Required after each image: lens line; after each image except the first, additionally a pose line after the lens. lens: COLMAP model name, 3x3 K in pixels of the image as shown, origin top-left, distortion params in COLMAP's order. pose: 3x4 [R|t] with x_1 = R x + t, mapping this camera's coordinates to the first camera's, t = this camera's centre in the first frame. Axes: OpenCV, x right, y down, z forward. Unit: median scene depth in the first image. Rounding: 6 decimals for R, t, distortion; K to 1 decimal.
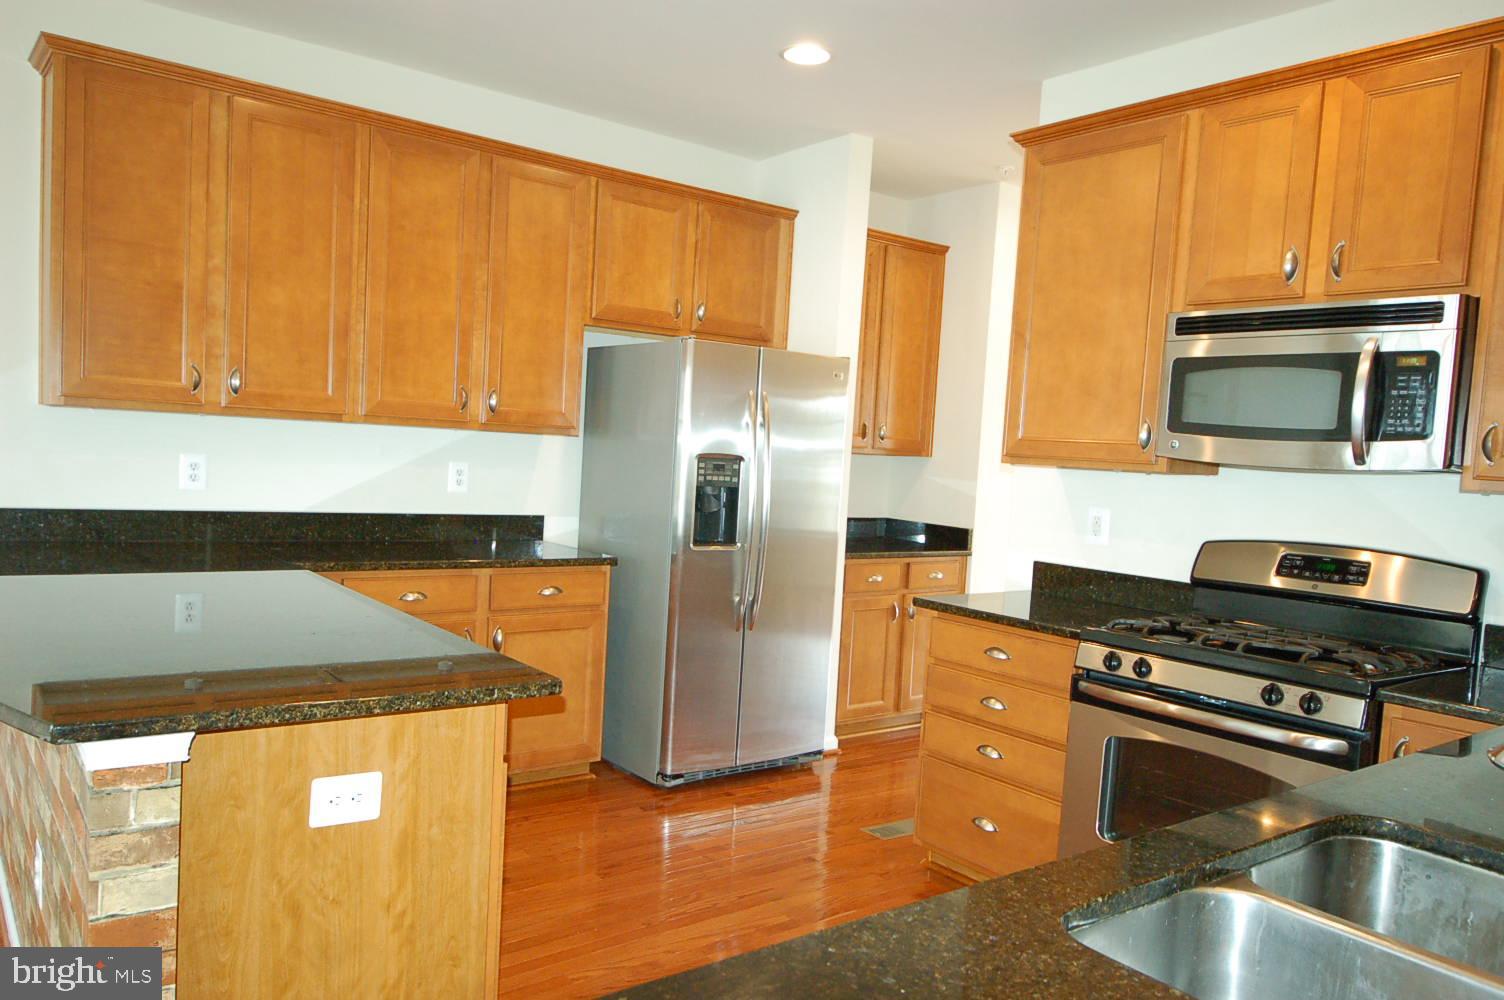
lens RADIAL K [[1060.0, 0, 762.6], [0, 1060.0, 524.1], [0, 0, 1]] dist [0.021760, -0.016230]
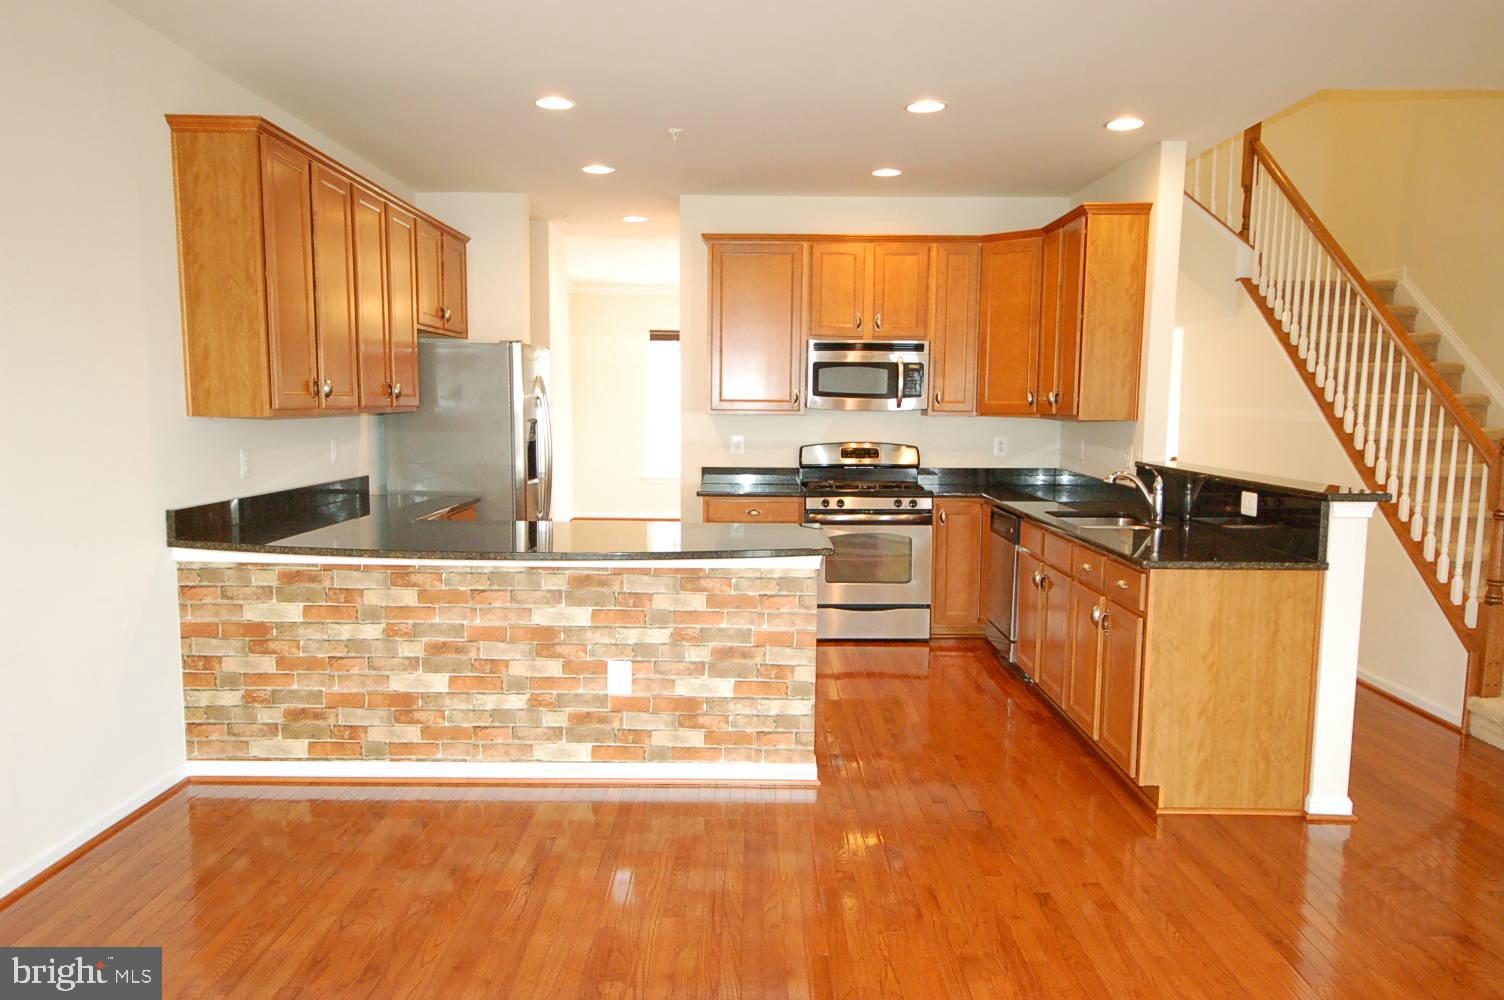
lens RADIAL K [[1060.0, 0, 740.9], [0, 1060.0, 522.8], [0, 0, 1]] dist [0.021760, -0.016230]
pose [[0.622766, -0.142338, 0.769352, -1.262058], [0.084798, 0.989800, 0.114481, -0.082989], [-0.777799, -0.006055, 0.628484, -0.208367]]
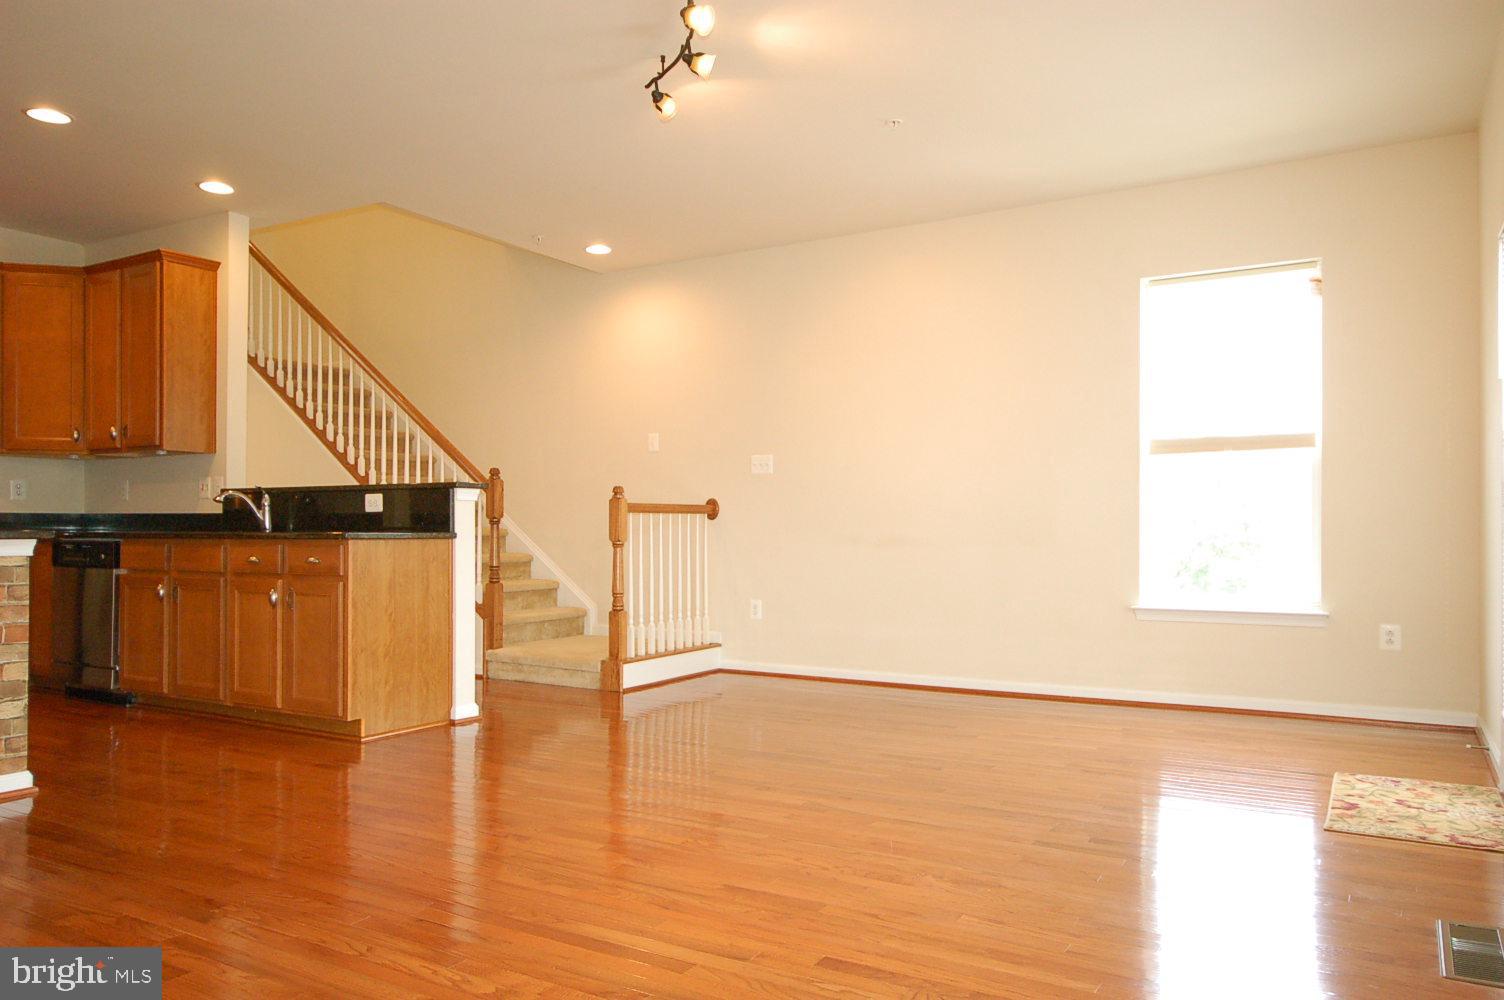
lens RADIAL K [[1060.0, 0, 740.1], [0, 1060.0, 523.4], [0, 0, 1]] dist [0.021760, -0.016230]
pose [[-0.353191, -0.052738, 0.934064, -1.612547], [0.044748, 0.996315, 0.073174, 0.028355], [-0.934480, 0.067642, -0.349530, 0.161889]]
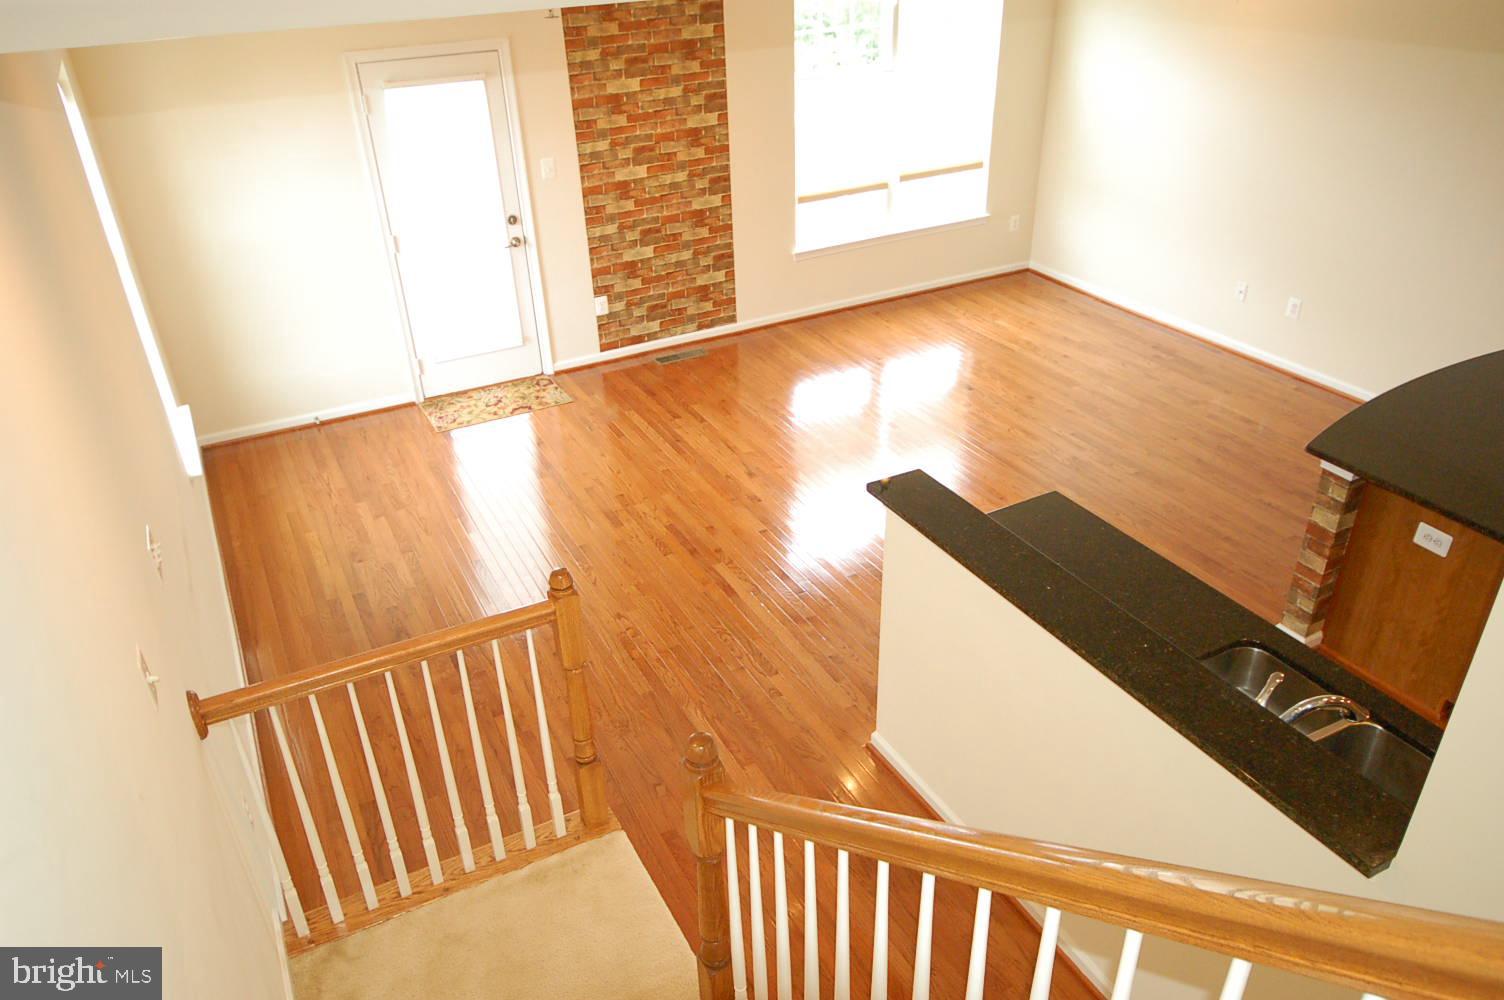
lens RADIAL K [[1060.0, 0, 731.8], [0, 1060.0, 487.1], [0, 0, 1]] dist [0.021760, -0.016230]
pose [[-0.185287, 0.437574, -0.879885, 0.923593], [-0.042178, 0.891023, 0.451995, -0.399067], [0.981779, 0.120861, -0.146639, -0.010312]]
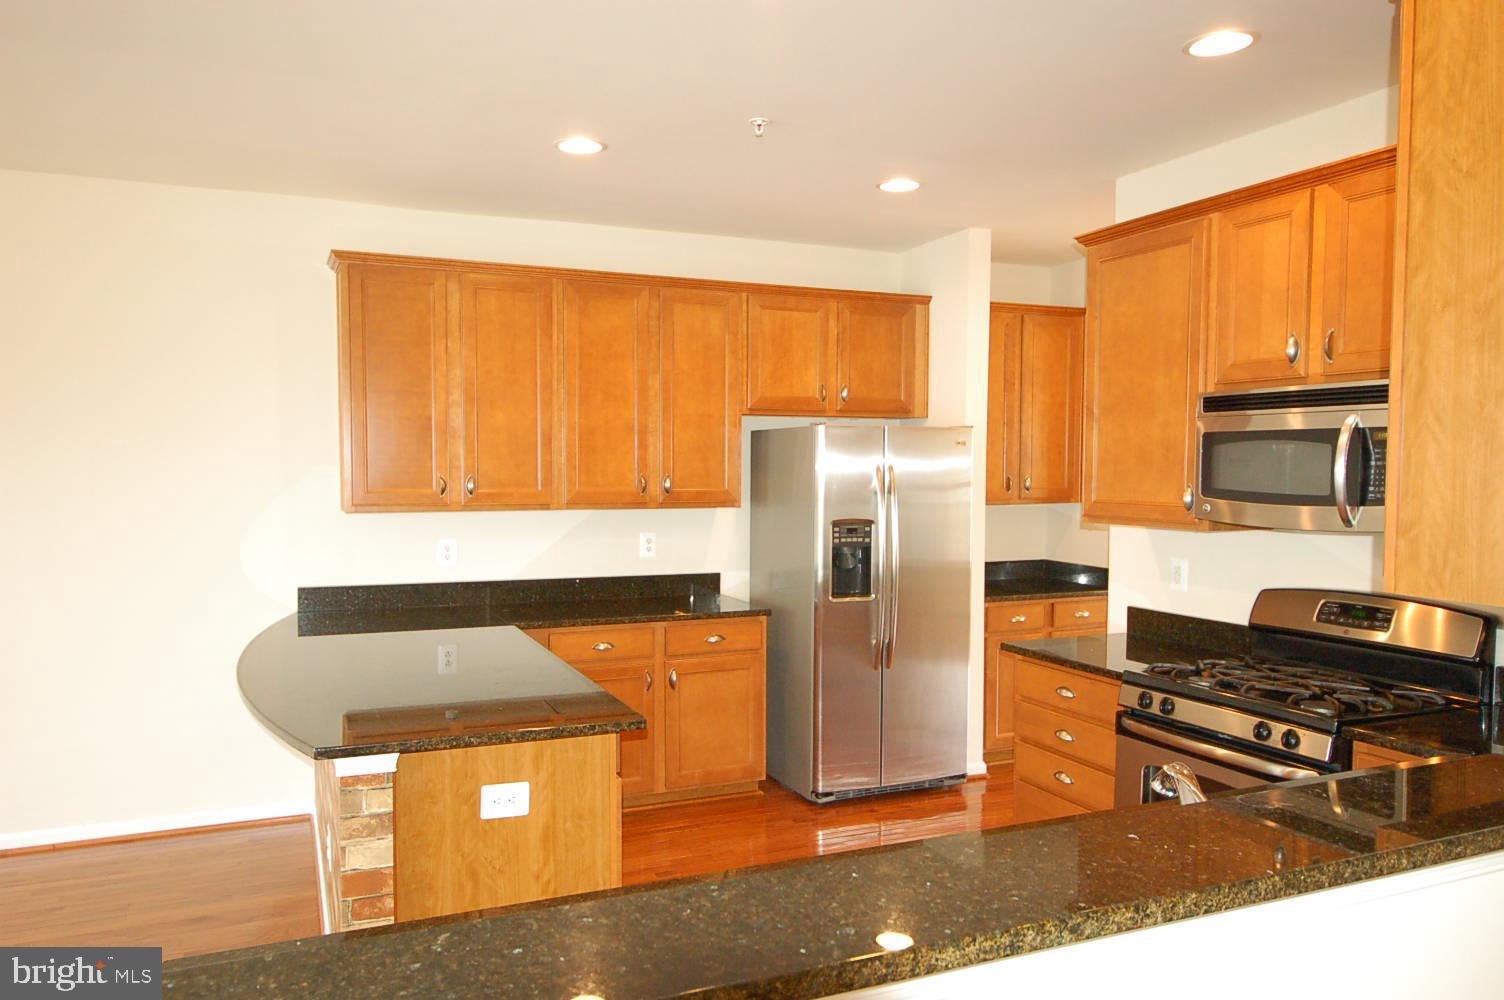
lens RADIAL K [[1060.0, 0, 785.3], [0, 1060.0, 524.6], [0, 0, 1]] dist [0.021760, -0.016230]
pose [[0.971097, -0.038923, -0.235490, 0.197340], [0.034151, 0.999121, -0.024311, -0.041042], [0.236229, 0.015566, 0.971573, -0.192013]]
